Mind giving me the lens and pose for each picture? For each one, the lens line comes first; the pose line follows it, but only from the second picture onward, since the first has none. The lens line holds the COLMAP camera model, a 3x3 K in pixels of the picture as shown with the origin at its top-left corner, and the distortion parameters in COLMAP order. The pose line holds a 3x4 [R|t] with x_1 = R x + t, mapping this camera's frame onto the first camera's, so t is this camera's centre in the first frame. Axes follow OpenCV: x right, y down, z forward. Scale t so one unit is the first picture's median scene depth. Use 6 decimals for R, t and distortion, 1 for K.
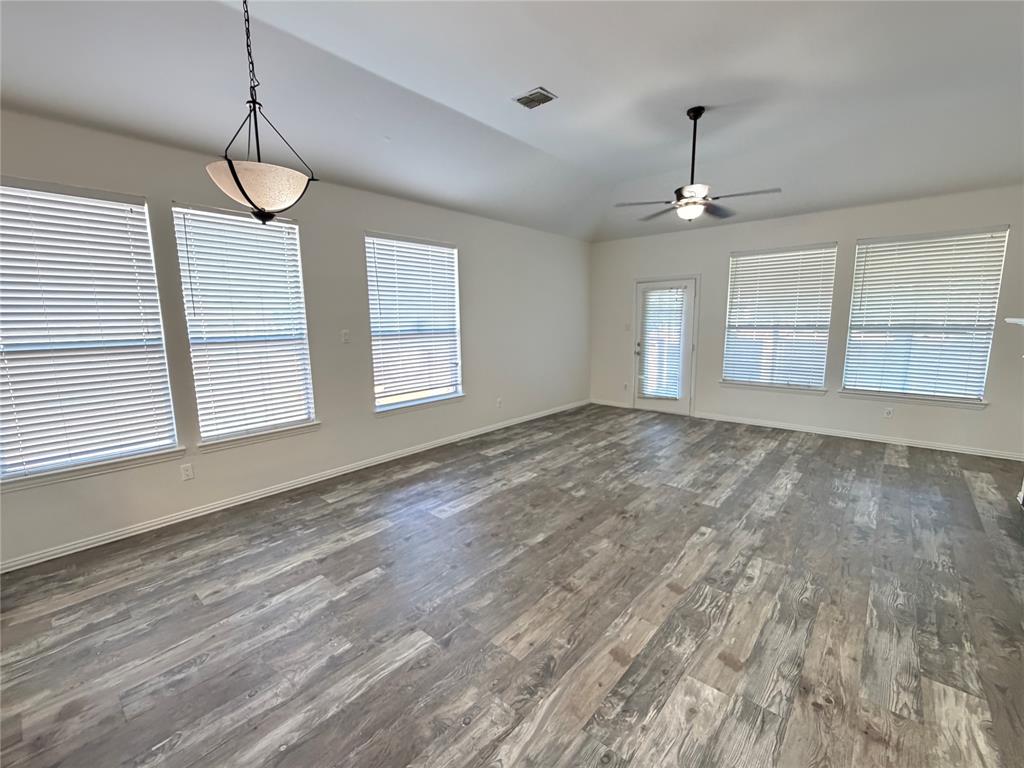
lens RADIAL K [[438.3, 0, 510.1], [0, 438.3, 387.4], [0, 0, 1]] dist [-0.000316, 0.000414]
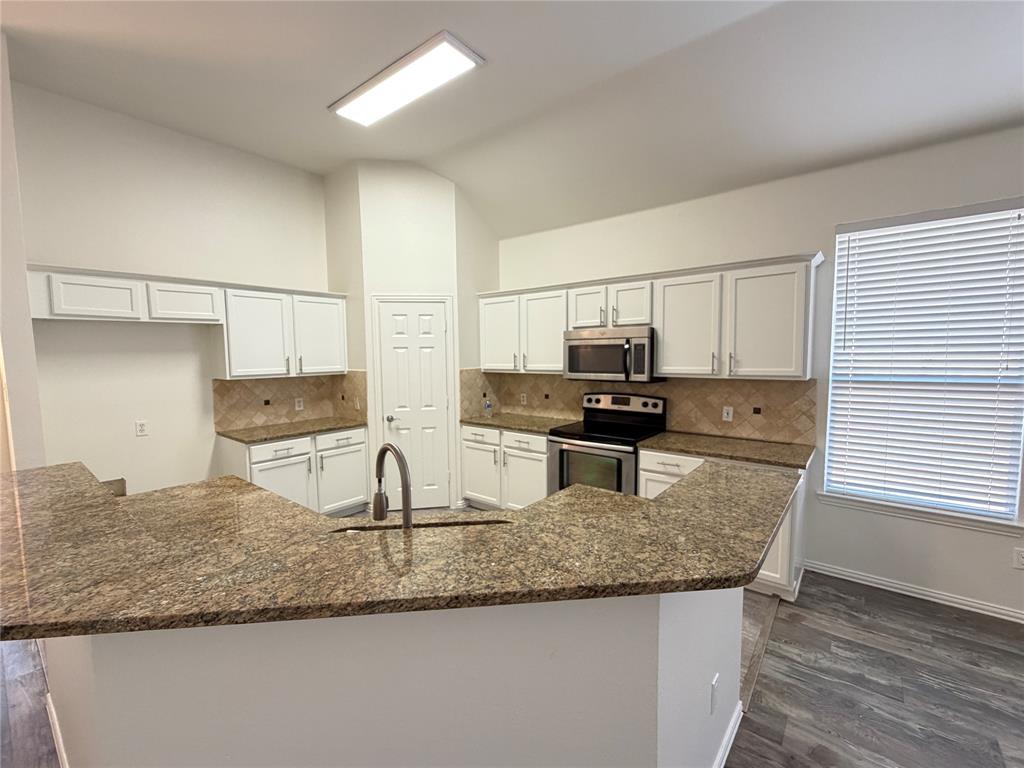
lens RADIAL K [[438.3, 0, 512.6], [0, 438.3, 386.0], [0, 0, 1]] dist [-0.000316, 0.000414]
pose [[0.042144, 0.091555, -0.994908, -0.076244], [-0.145484, 0.985741, 0.084548, -0.031000], [0.988463, 0.141180, 0.054863, 0.082833]]
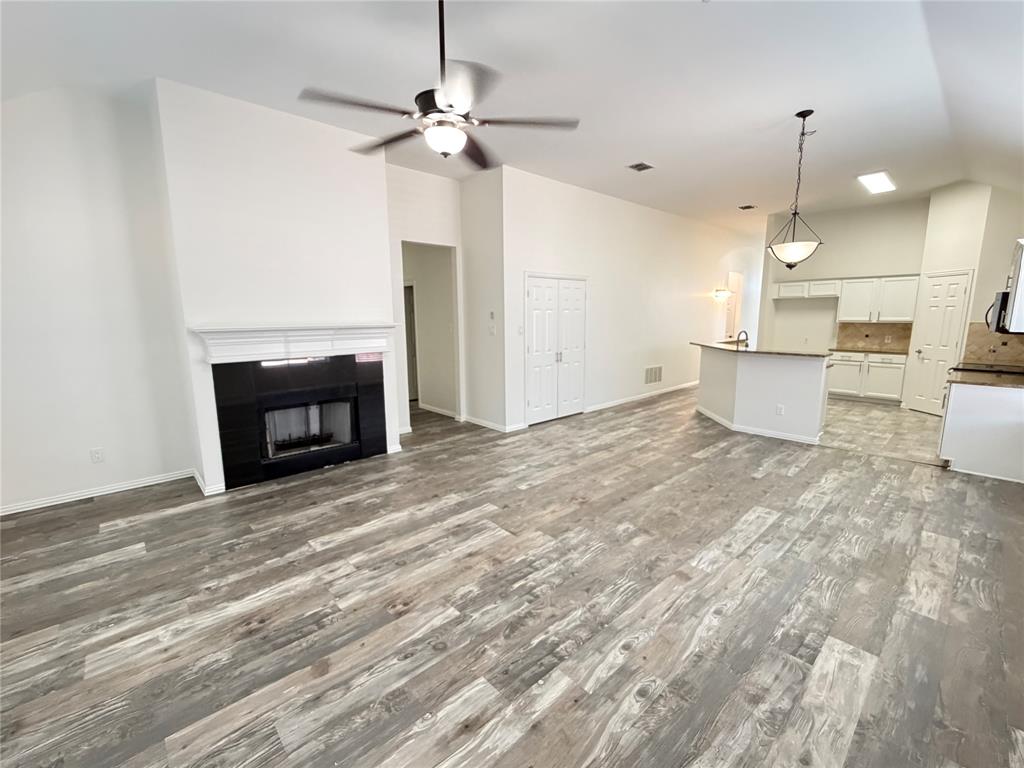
lens RADIAL K [[438.3, 0, 512.1], [0, 438.3, 383.7], [0, 0, 1]] dist [-0.000316, 0.000414]
pose [[-0.994140, 0.002227, 0.108080, 0.337927], [0.035613, 0.950723, 0.307990, -0.347821], [-0.102069, 0.310034, -0.945231, 2.086683]]
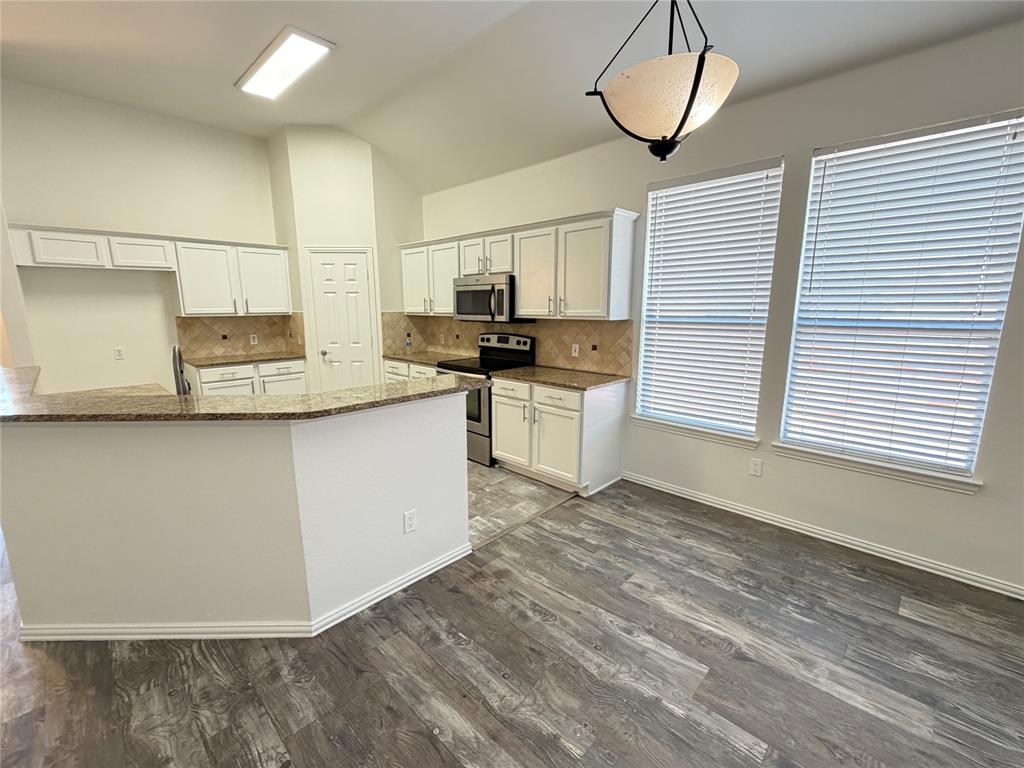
lens RADIAL K [[438.3, 0, 512.4], [0, 438.3, 385.6], [0, 0, 1]] dist [-0.000316, 0.000414]
pose [[-0.049783, 0.196796, -0.979180, 0.143823], [-0.153283, 0.967275, 0.202196, -0.078742], [0.986928, 0.160158, -0.017988, 0.529886]]
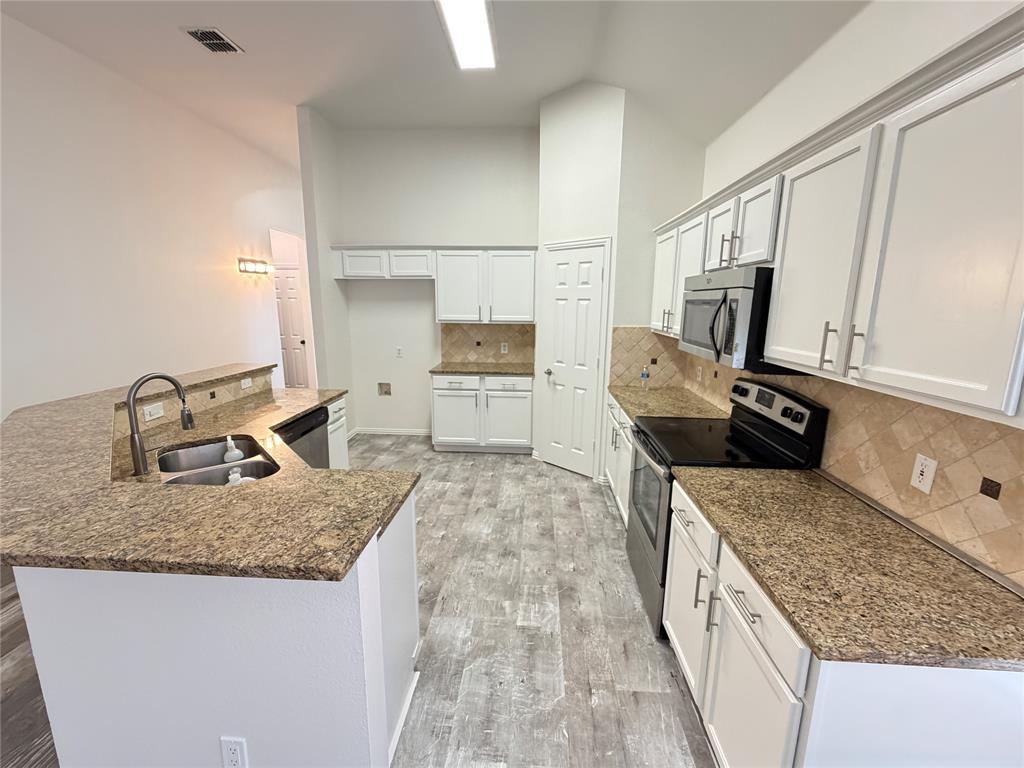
lens RADIAL K [[438.3, 0, 510.4], [0, 438.3, 385.5], [0, 0, 1]] dist [-0.000316, 0.000414]
pose [[-0.789858, 0.122699, -0.600890, -0.524523], [-0.094546, 0.943708, 0.316980, -0.135171], [0.605958, 0.307181, -0.733795, 0.713625]]
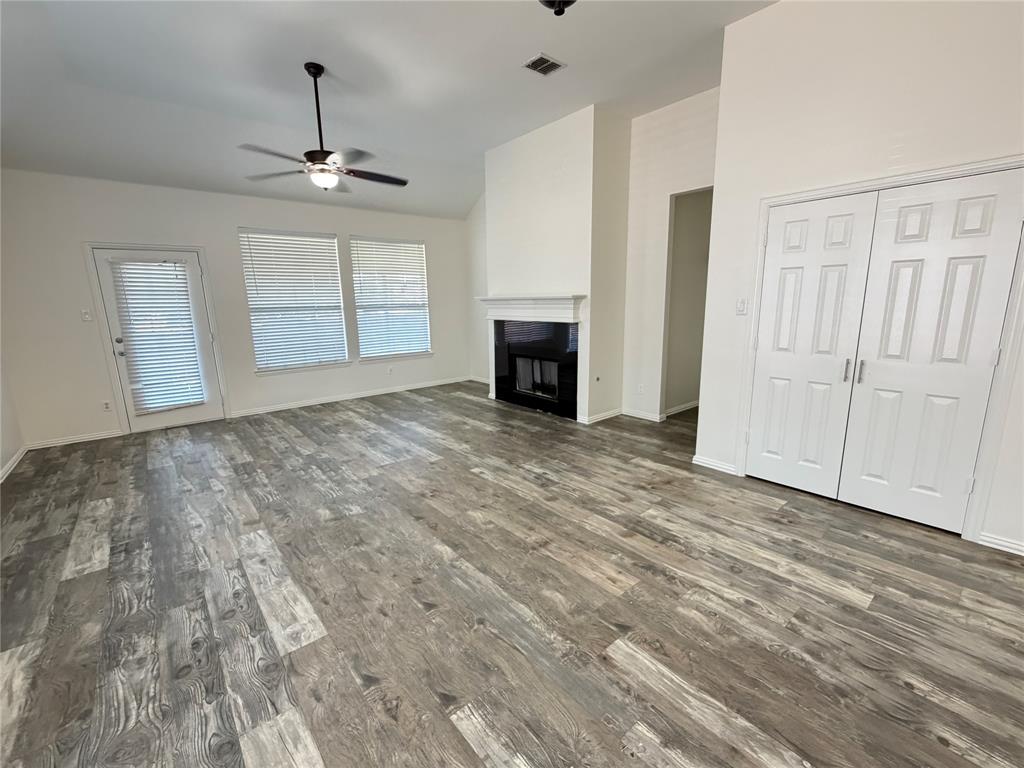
lens RADIAL K [[438.3, 0, 512.4], [0, 438.3, 387.4], [0, 0, 1]] dist [-0.000316, 0.000414]
pose [[0.149533, -0.186988, 0.970915, -0.650901], [0.172311, 0.971857, 0.160632, -0.069383], [-0.973627, 0.143279, 0.177545, 0.651202]]
